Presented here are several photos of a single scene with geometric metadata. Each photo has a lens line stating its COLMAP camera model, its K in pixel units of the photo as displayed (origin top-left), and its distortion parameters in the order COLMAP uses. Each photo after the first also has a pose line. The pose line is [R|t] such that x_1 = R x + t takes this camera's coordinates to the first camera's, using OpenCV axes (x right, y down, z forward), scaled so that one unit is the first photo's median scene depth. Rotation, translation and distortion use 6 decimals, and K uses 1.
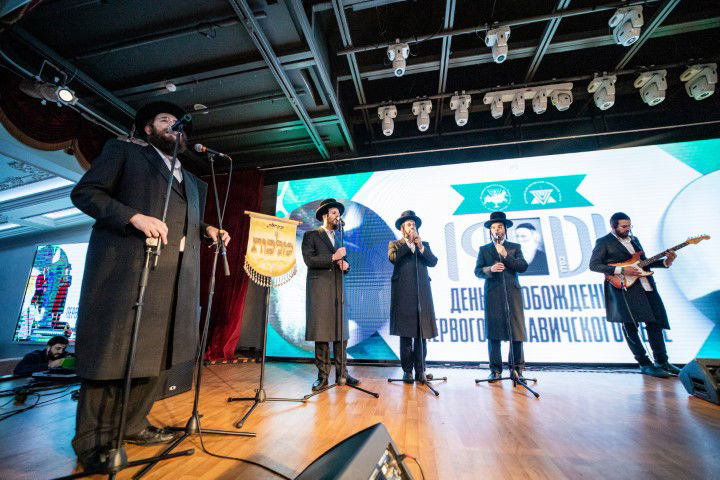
lens RADIAL K [[280.5, 0, 360.0], [0, 280.5, 240.0], [0, 0, 1]] dist [-0.024850, 0.000199]
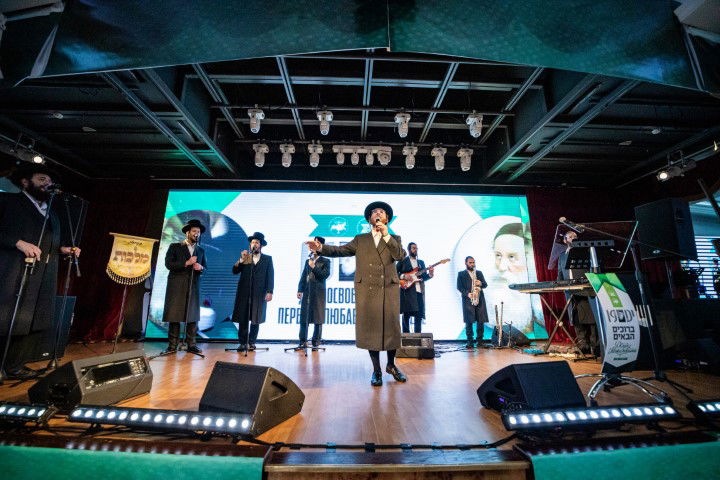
lens RADIAL K [[280.5, 0, 360.0], [0, 280.5, 240.0], [0, 0, 1]] dist [-0.024850, 0.000199]
pose [[0.974246, 0.054968, 0.218687, 0.373733], [-0.059103, 0.998175, 0.012406, -0.108713], [-0.217606, -0.025011, 0.975716, -0.462201]]
